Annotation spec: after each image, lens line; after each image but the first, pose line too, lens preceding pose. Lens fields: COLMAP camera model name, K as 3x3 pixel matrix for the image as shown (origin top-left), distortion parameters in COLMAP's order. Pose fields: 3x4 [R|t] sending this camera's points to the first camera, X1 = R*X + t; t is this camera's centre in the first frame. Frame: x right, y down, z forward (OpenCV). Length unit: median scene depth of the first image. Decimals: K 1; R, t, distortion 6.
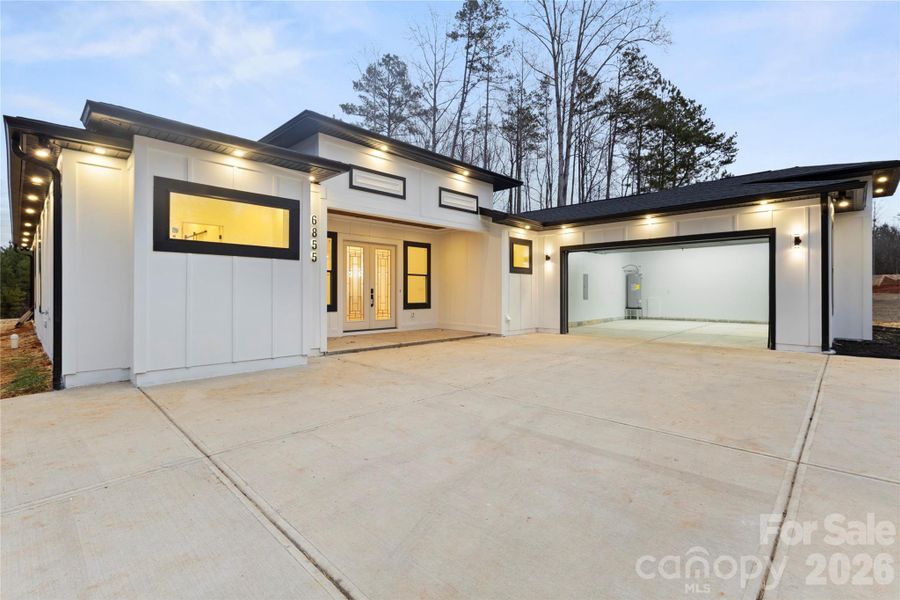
lens RADIAL K [[421.9, 0, 447.5], [0, 421.9, 286.9], [0, 0, 1]] dist [0.013644, -0.000764]
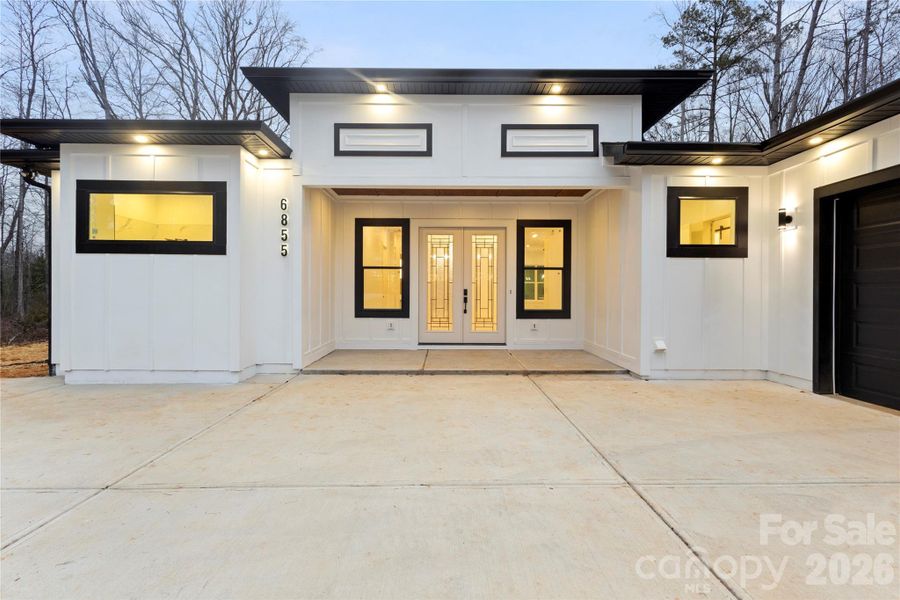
lens RADIAL K [[421.9, 0, 450.1], [0, 421.9, 296.2], [0, 0, 1]] dist [0.013644, -0.000764]
pose [[0.702875, 0.008030, -0.711268, 0.315891], [0.007677, 0.999792, 0.018874, 0.002489], [0.711271, -0.018726, 0.702668, 0.430488]]
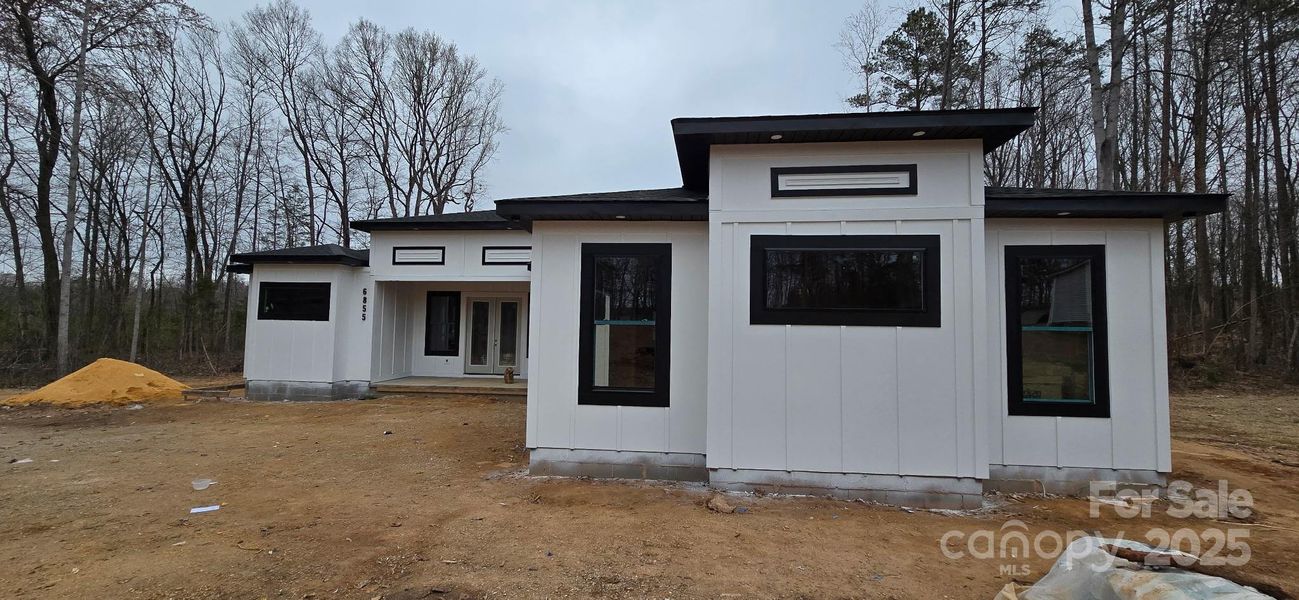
lens RADIAL K [[528.8, 0, 657.4], [0, 528.8, 300.2], [0, 0, 1]] dist [0.003500, 0.000647]
pose [[0.624889, -0.032745, -0.780027, 1.131237], [-0.002761, 0.999021, -0.044150, -0.033392], [0.780709, 0.029743, 0.624187, 0.427494]]
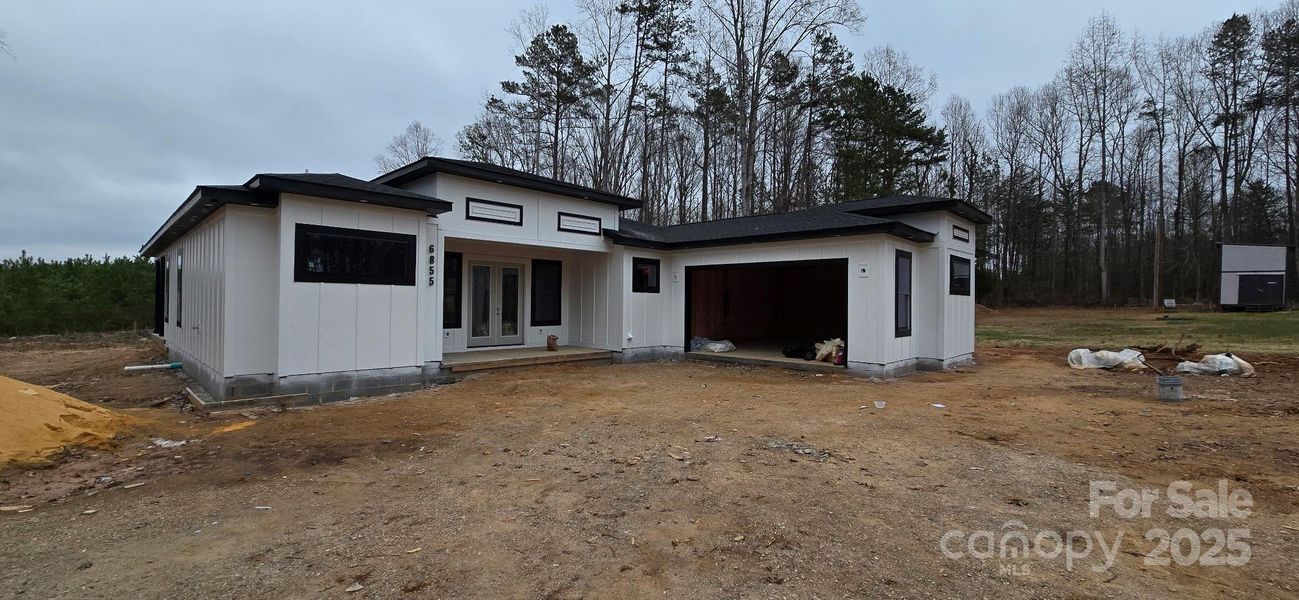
lens RADIAL K [[528.8, 0, 649.3], [0, 528.8, 298.0], [0, 0, 1]] dist [0.003500, 0.000647]
pose [[0.999922, 0.010094, 0.007403, 0.172031], [-0.010145, 0.999924, 0.006935, -0.027270], [-0.007332, -0.007010, 0.999949, -0.284321]]
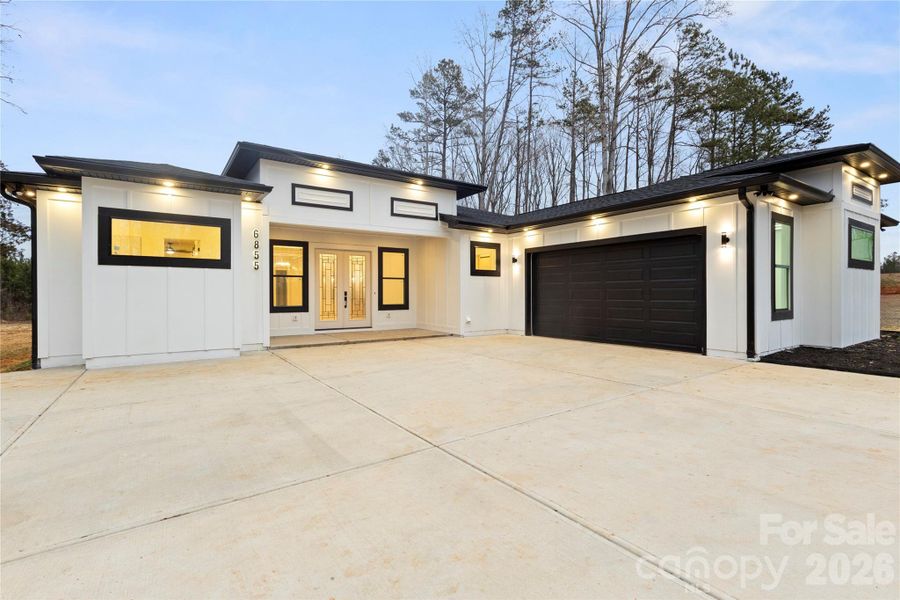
lens RADIAL K [[421.9, 0, 446.6], [0, 421.9, 294.5], [0, 0, 1]] dist [0.013644, -0.000764]
pose [[0.979489, -0.002604, -0.201480, 0.286827], [0.006196, 0.999833, 0.017199, -0.004873], [0.201401, -0.018094, 0.979342, -0.028705]]
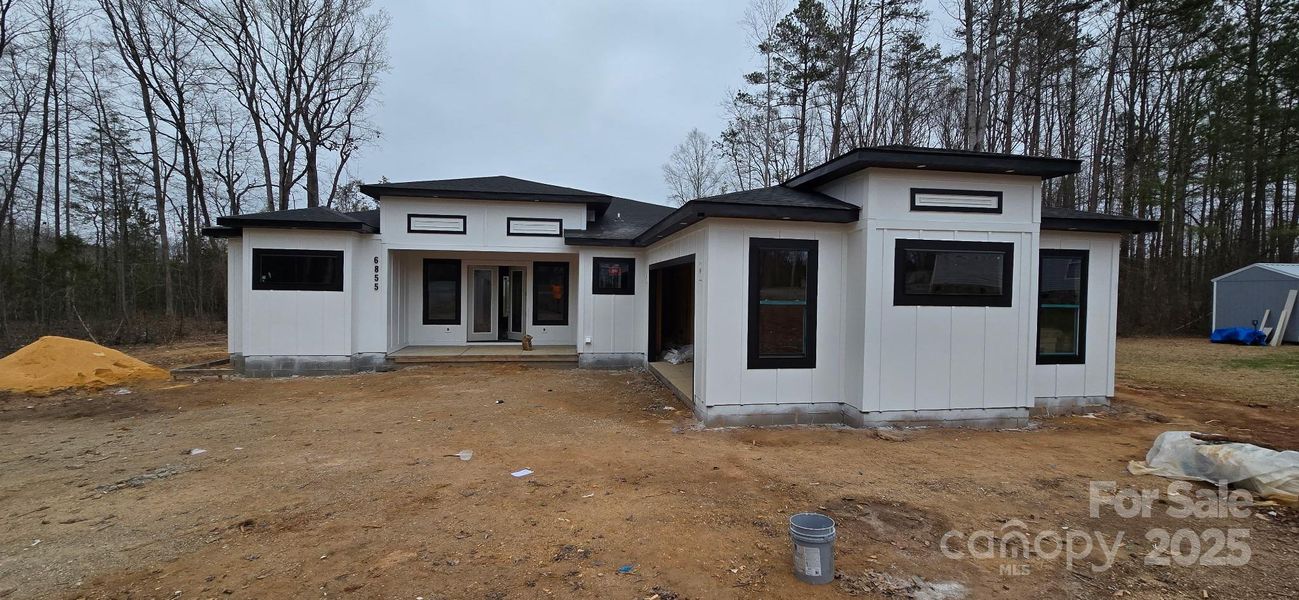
lens RADIAL K [[528.8, 0, 655.5], [0, 528.8, 296.2], [0, 0, 1]] dist [0.003500, 0.000647]
pose [[0.805368, 0.021034, -0.592401, 0.953803], [-0.005227, 0.999583, 0.028385, -0.061574], [0.592752, -0.019764, 0.805143, 0.093429]]
